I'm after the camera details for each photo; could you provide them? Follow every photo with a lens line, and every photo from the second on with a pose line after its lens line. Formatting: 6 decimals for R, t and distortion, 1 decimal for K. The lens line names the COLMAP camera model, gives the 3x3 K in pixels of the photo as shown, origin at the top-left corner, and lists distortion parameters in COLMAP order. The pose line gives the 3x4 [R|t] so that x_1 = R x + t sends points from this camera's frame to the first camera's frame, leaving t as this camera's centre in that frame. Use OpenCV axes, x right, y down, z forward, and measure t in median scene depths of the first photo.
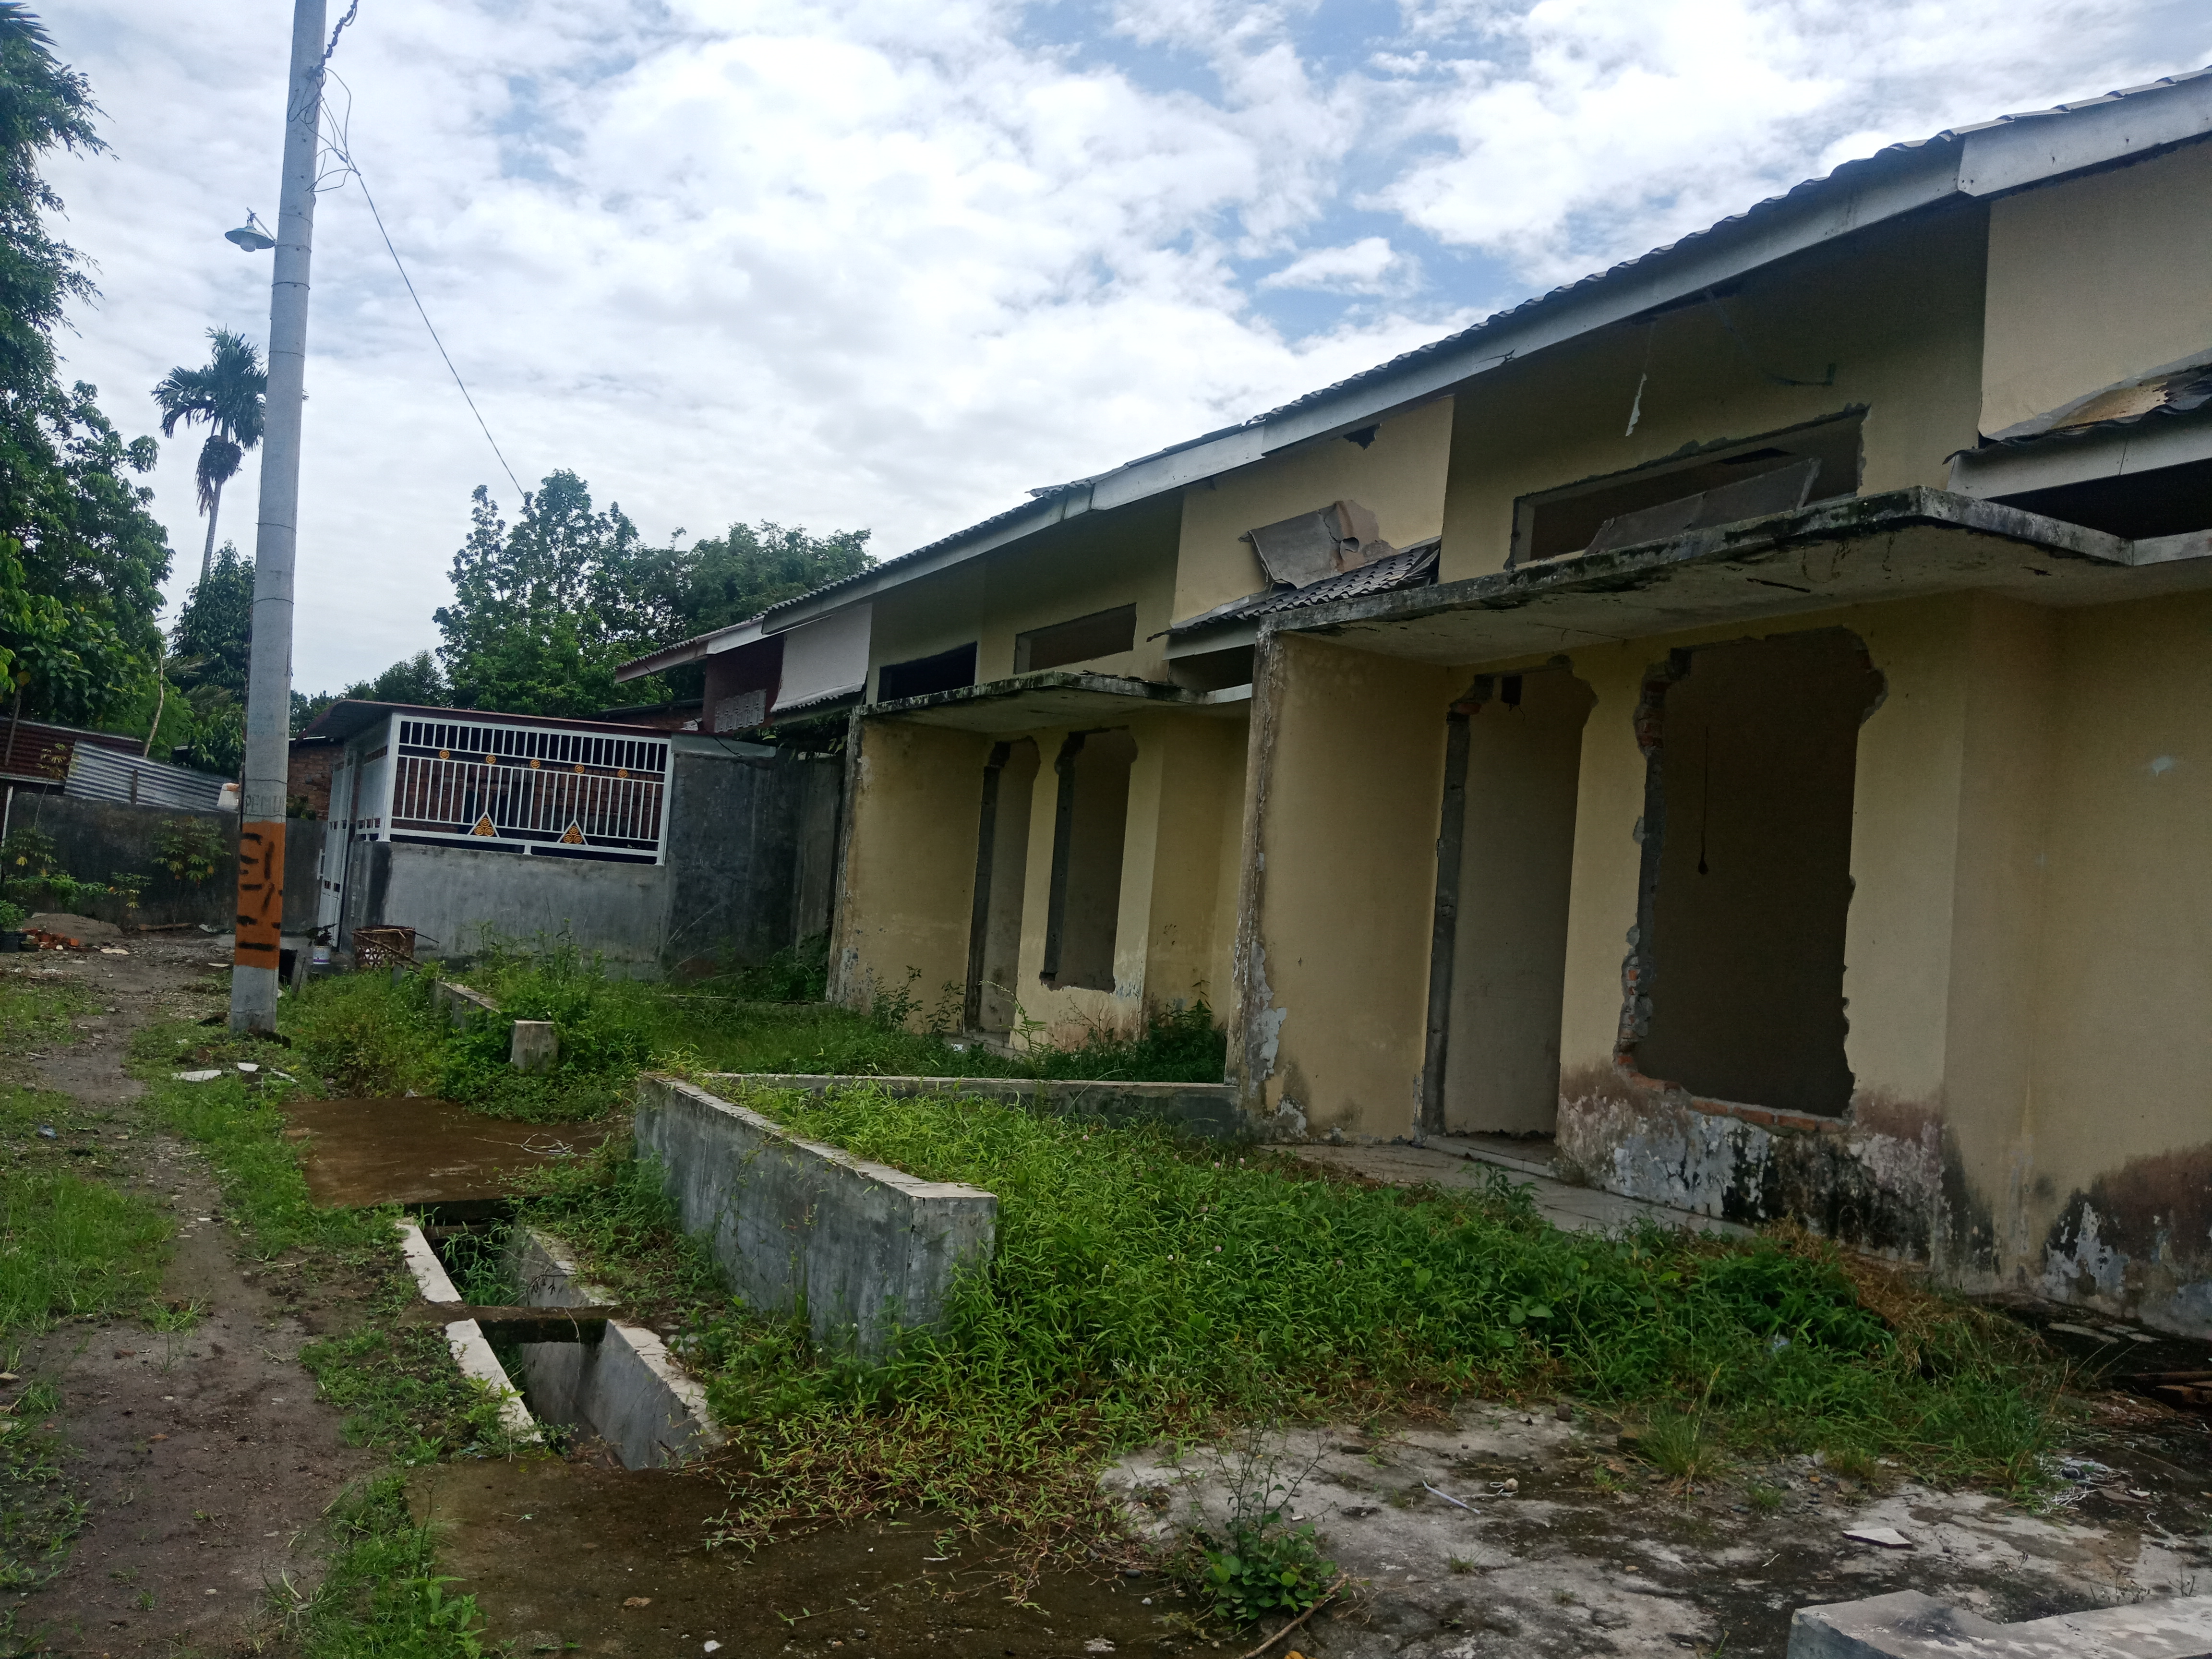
lens RADIAL K [[1787.8, 0, 1138.1], [0, 1787.8, 846.7], [0, 0, 1]] dist [0.047152, -0.097146]
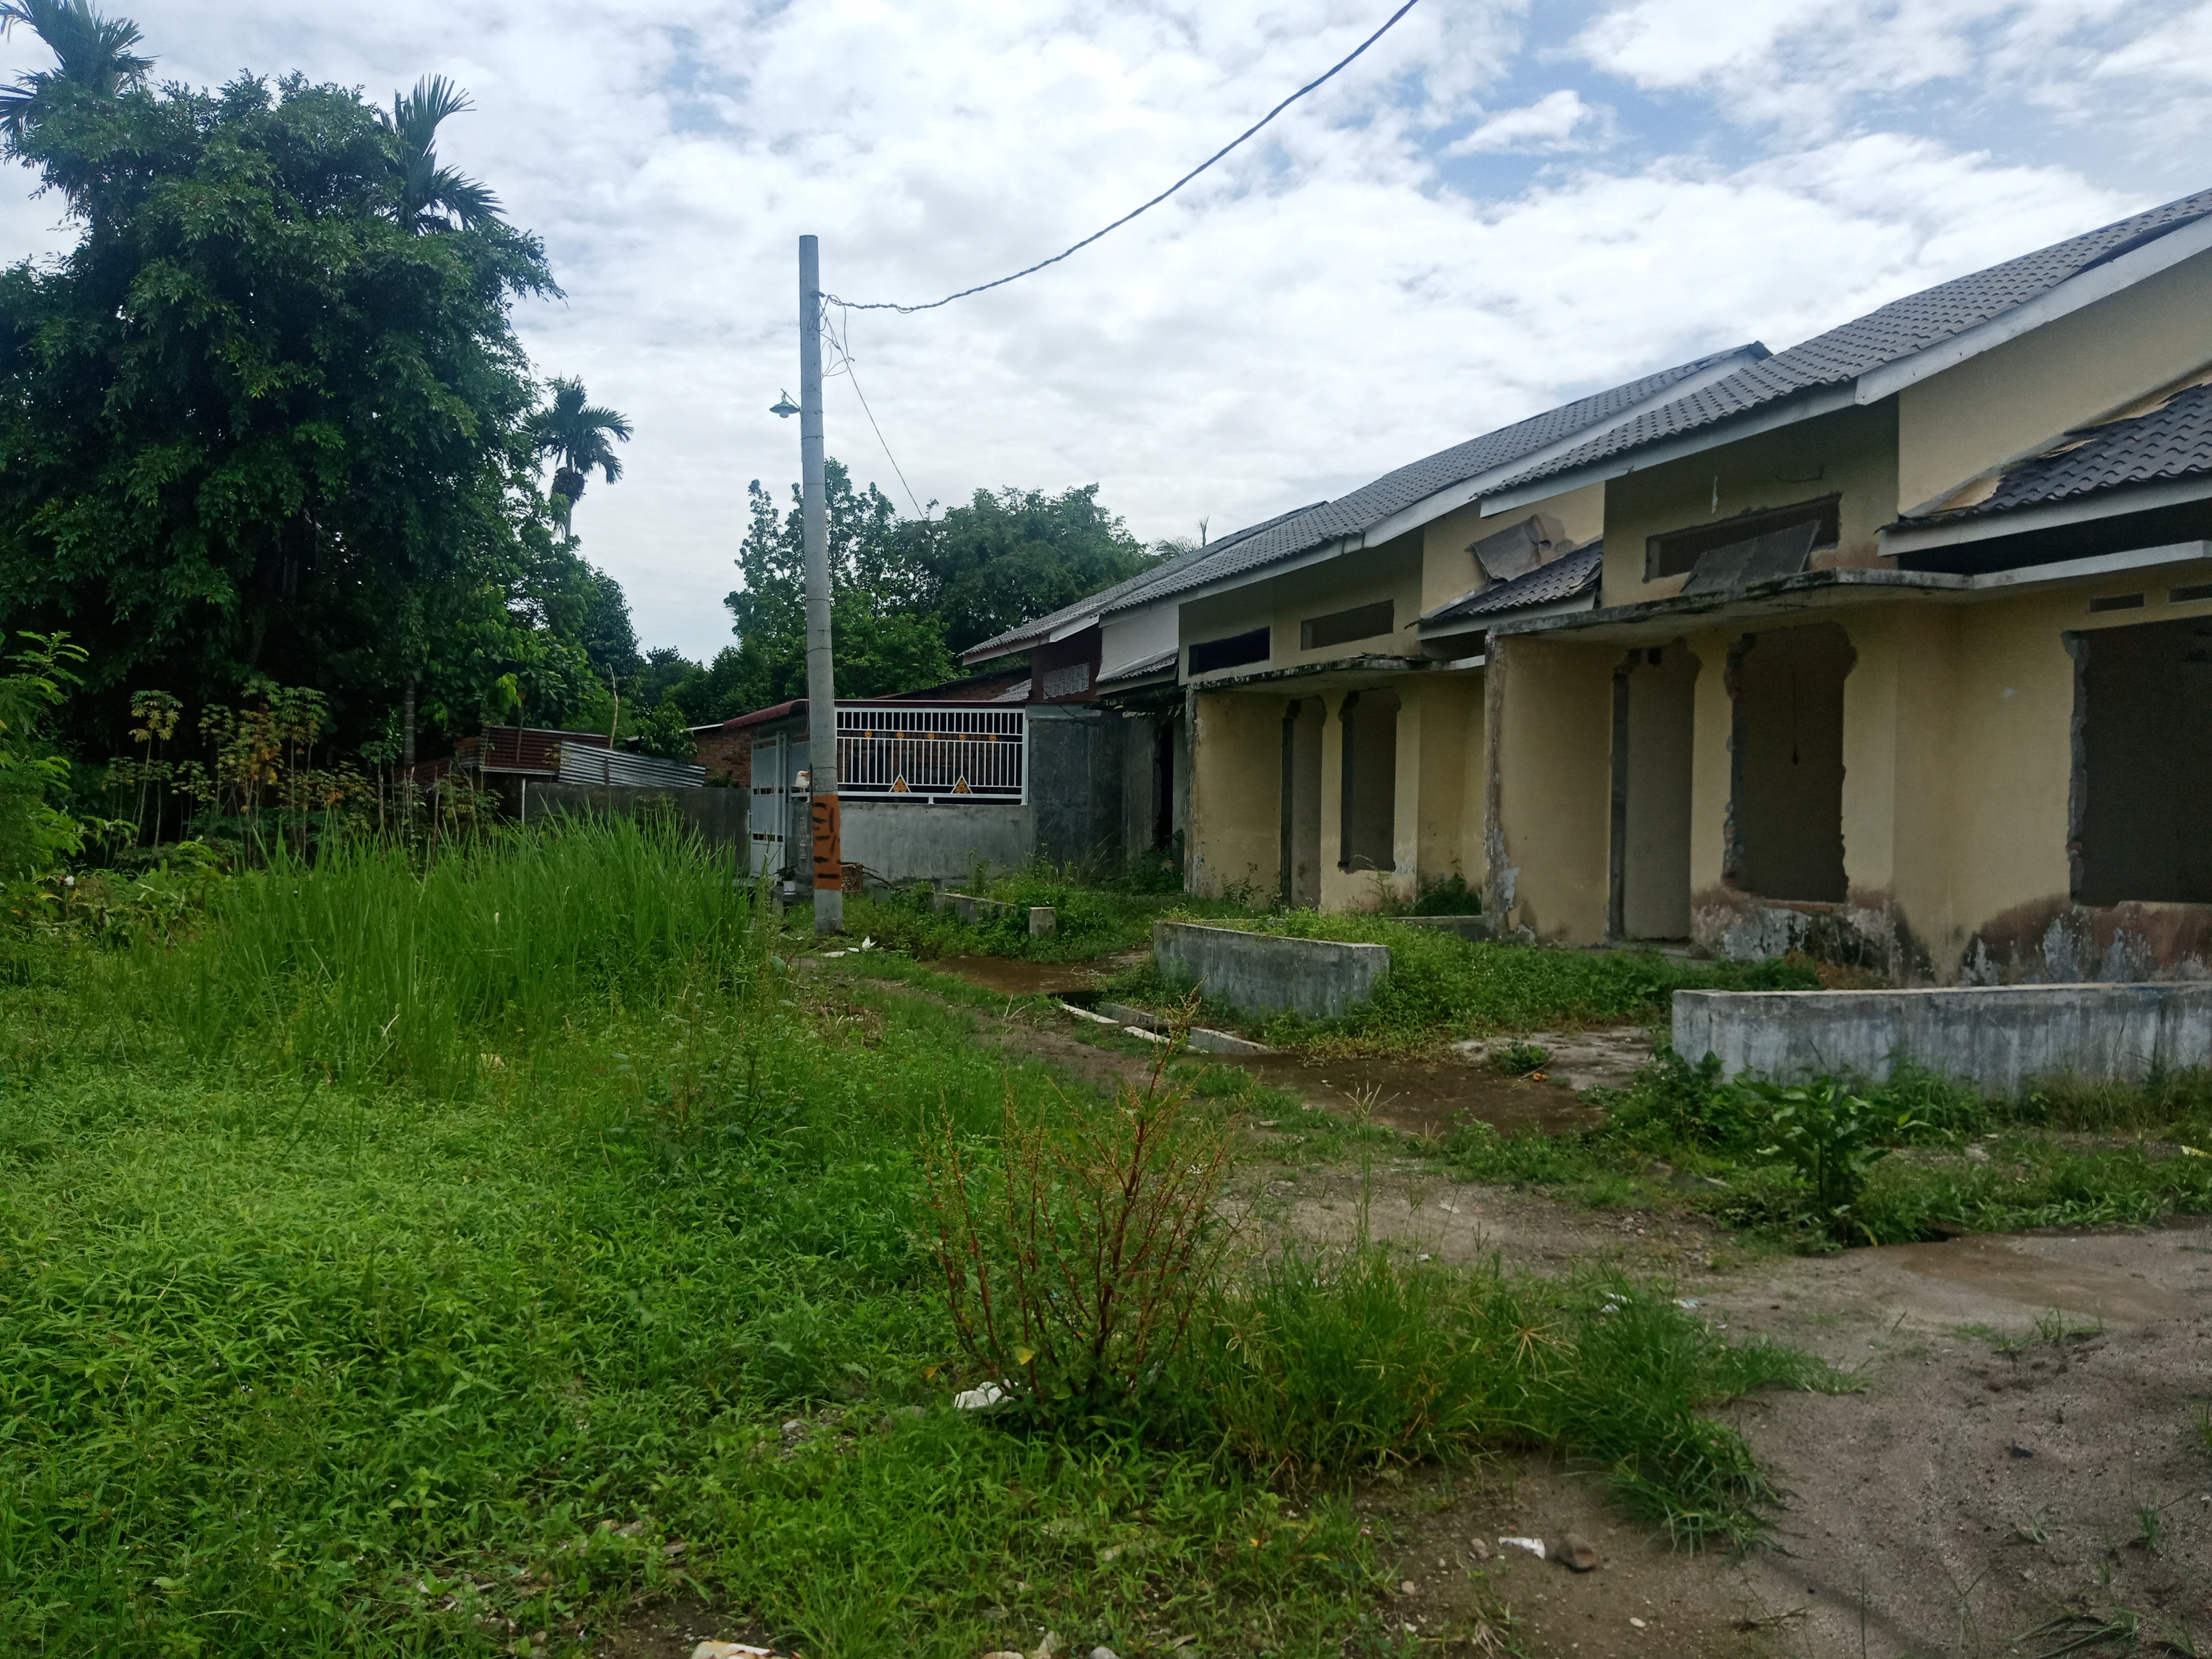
lens RADIAL K [[1798.7, 0, 1098.9], [0, 1798.7, 848.5], [0, 0, 1]] dist [0.064836, -0.136356]
pose [[0.987684, -0.064174, -0.142699, -0.044286], [0.070922, 0.996567, 0.042714, -0.017810], [0.139468, -0.052308, 0.988844, -0.507973]]
